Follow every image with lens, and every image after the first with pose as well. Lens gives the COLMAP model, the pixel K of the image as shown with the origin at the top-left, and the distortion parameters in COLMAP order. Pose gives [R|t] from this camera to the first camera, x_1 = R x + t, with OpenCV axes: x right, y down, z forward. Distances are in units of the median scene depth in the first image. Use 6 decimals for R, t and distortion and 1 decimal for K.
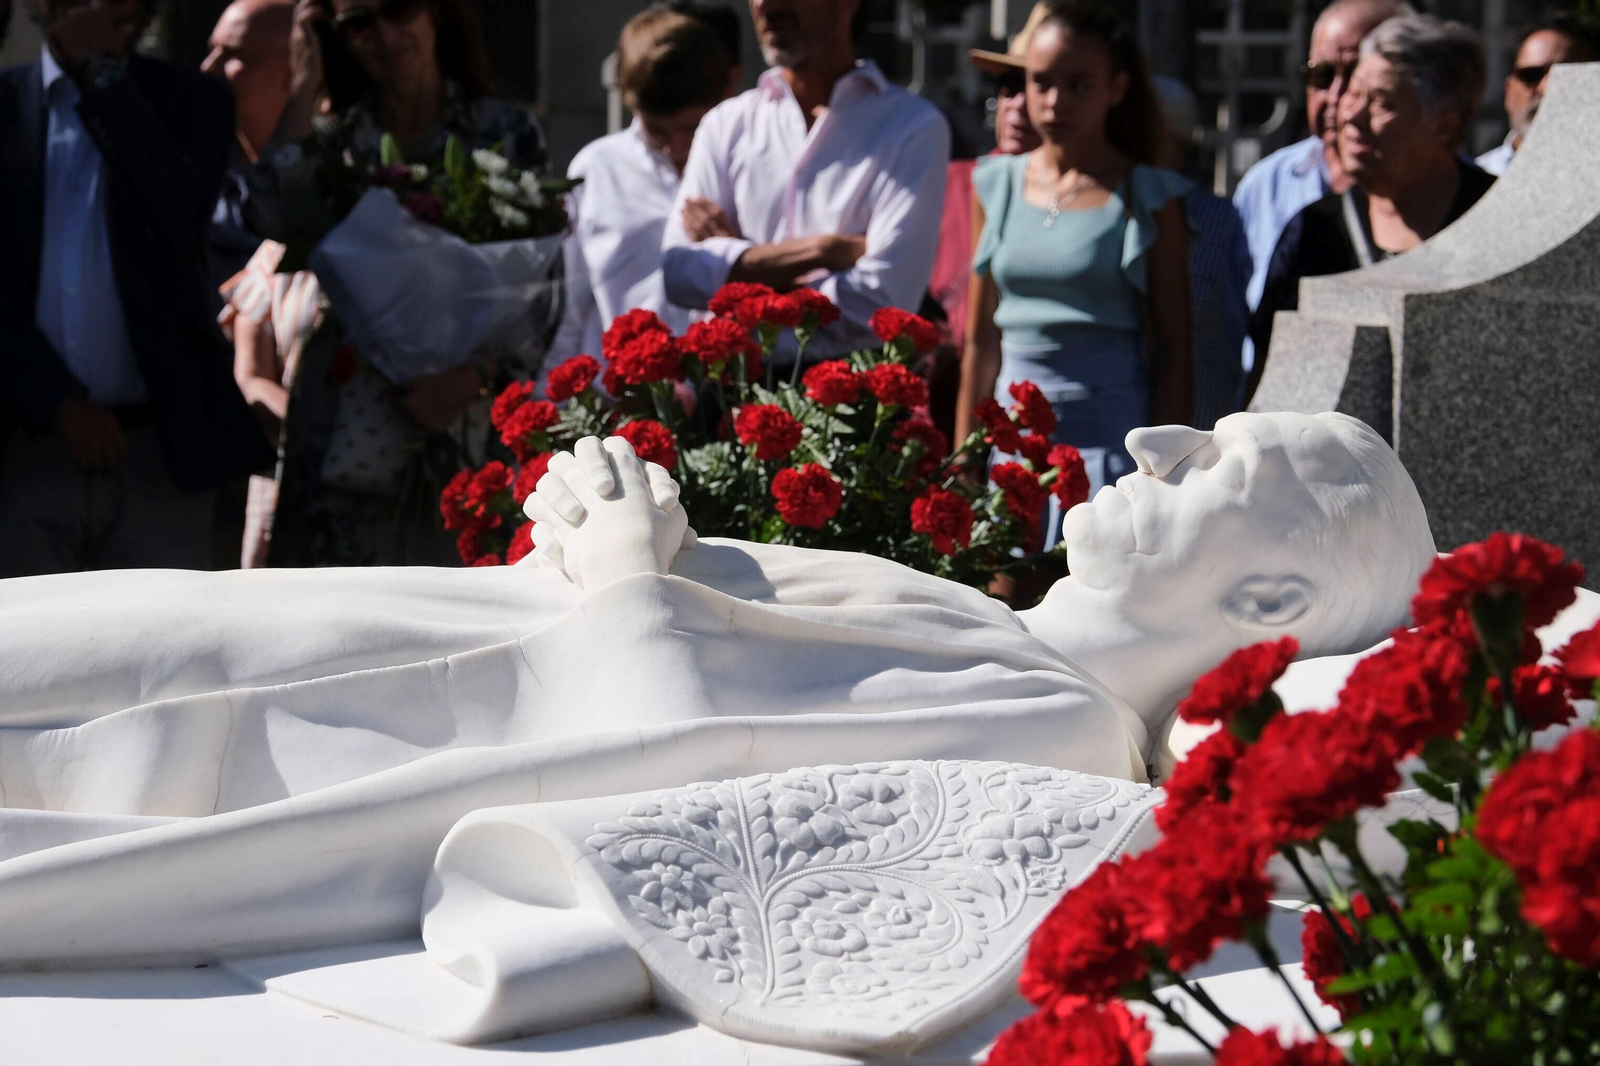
lens RADIAL K [[3767.7, 0, 737.0], [0, 3767.7, 532.2], [0, 0, 1]] dist [0.013162, 0.802191]
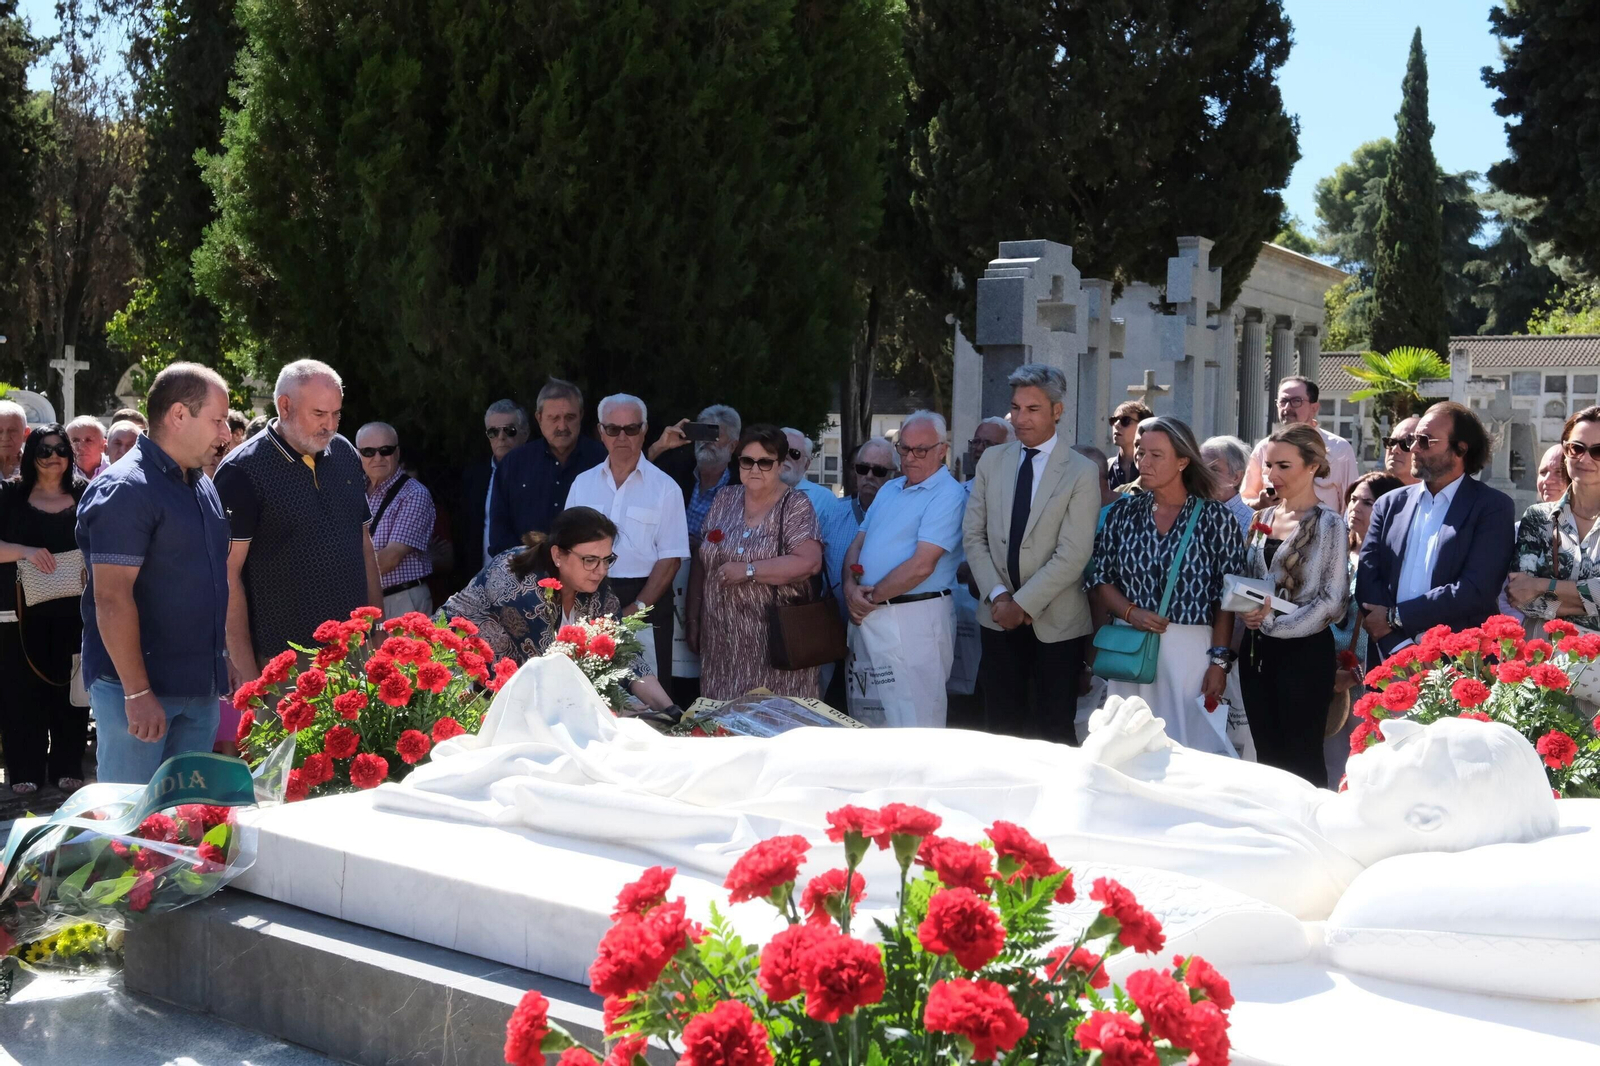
lens RADIAL K [[1666.7, 0, 795.8], [0, 1666.7, 543.5], [0, 0, 1]] dist [-0.001647, 0.016588]
pose [[0.723418, 0.040733, -0.689208, 0.547991], [-0.084068, 0.996027, -0.029375, -0.077178], [0.685273, 0.079191, 0.723968, 0.177986]]
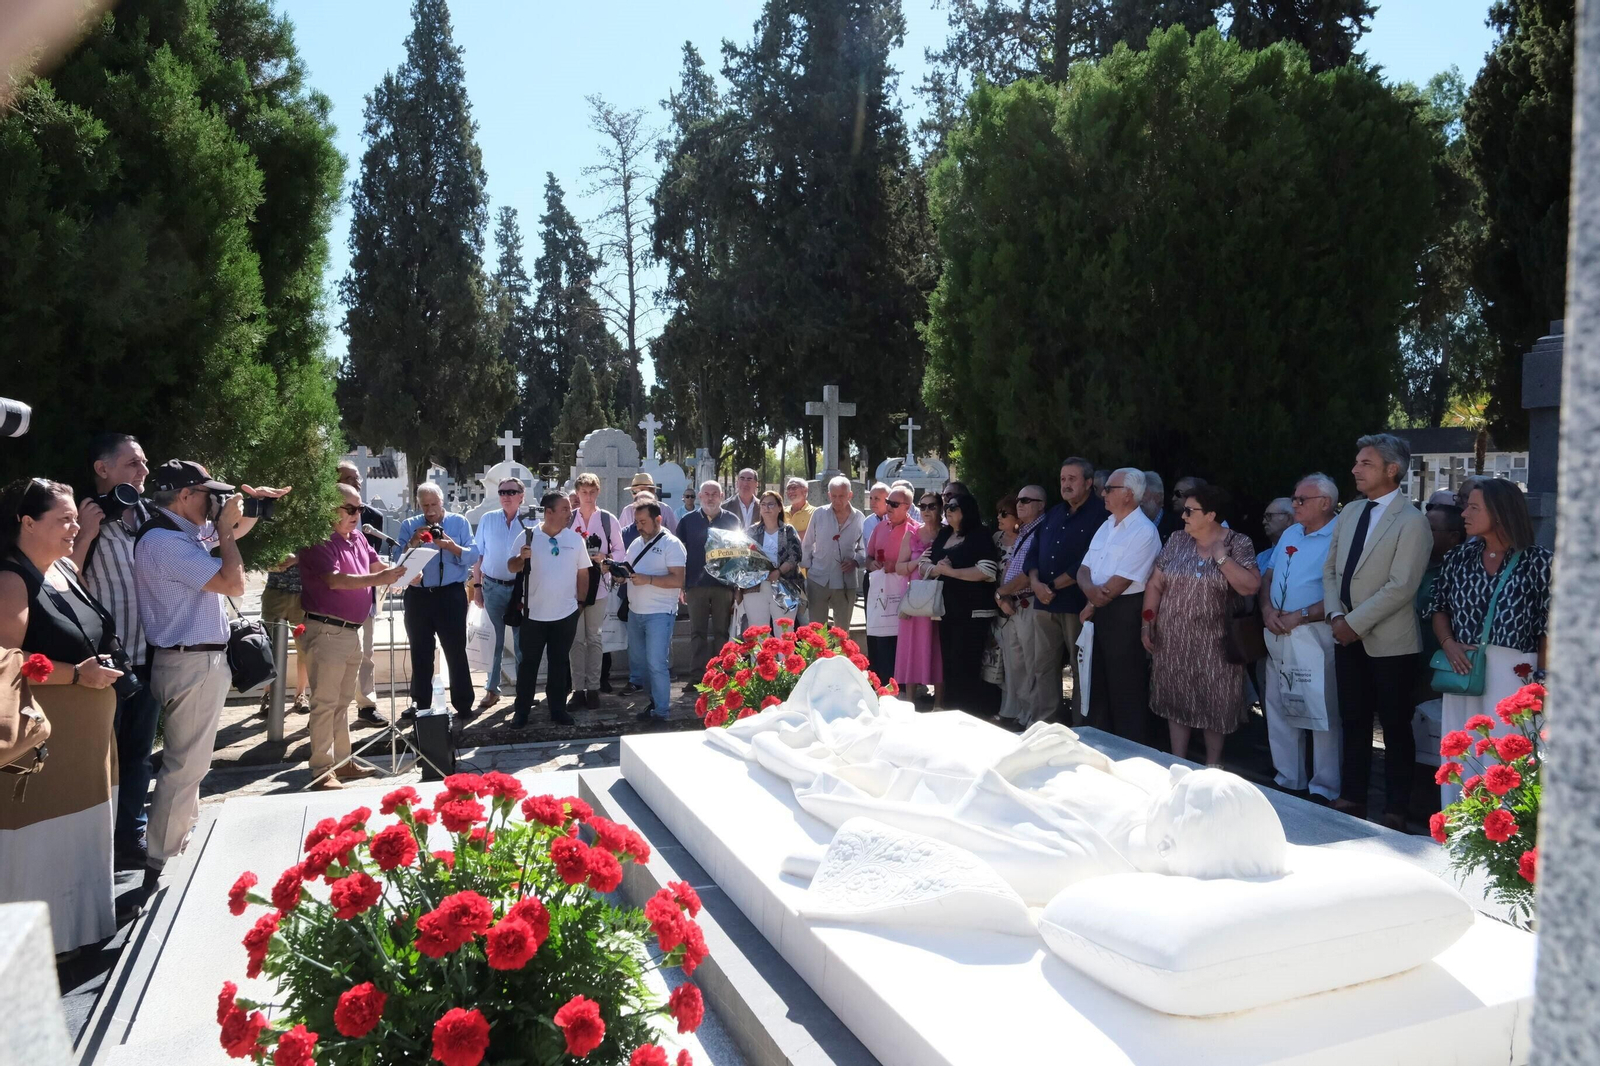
lens RADIAL K [[1140.8, 0, 795.7], [0, 1140.8, 538.5], [0, 0, 1]] dist [-0.025577, -0.001102]
pose [[0.191447, 0.040803, -0.980654, 0.893127], [-0.102522, 0.994501, 0.021364, -0.187793], [0.976134, 0.096448, 0.194577, 0.688581]]
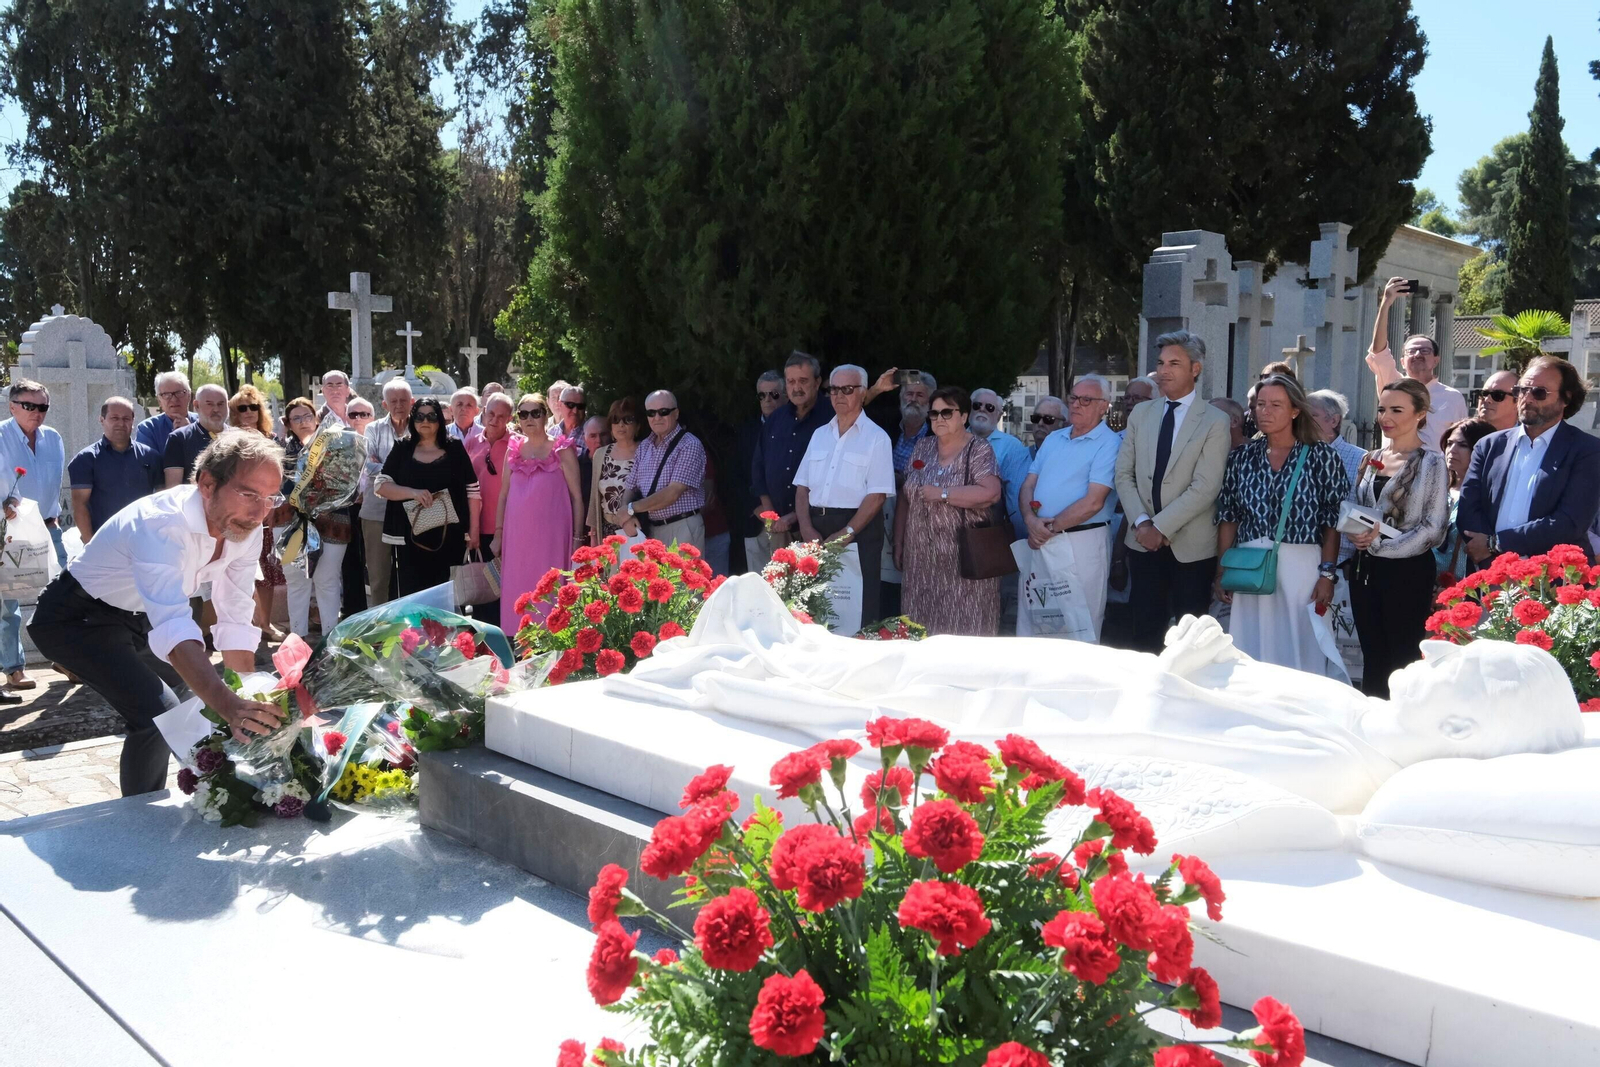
lens RADIAL K [[1283.1, 0, 799.0], [0, 1283.1, 540.5], [0, 0, 1]] dist [-0.004910, 0.000449]
pose [[0.596015, 0.075182, -0.799446, 0.558876], [-0.081745, 0.996116, 0.032733, -0.092533], [0.798801, 0.045842, 0.599846, 0.281469]]
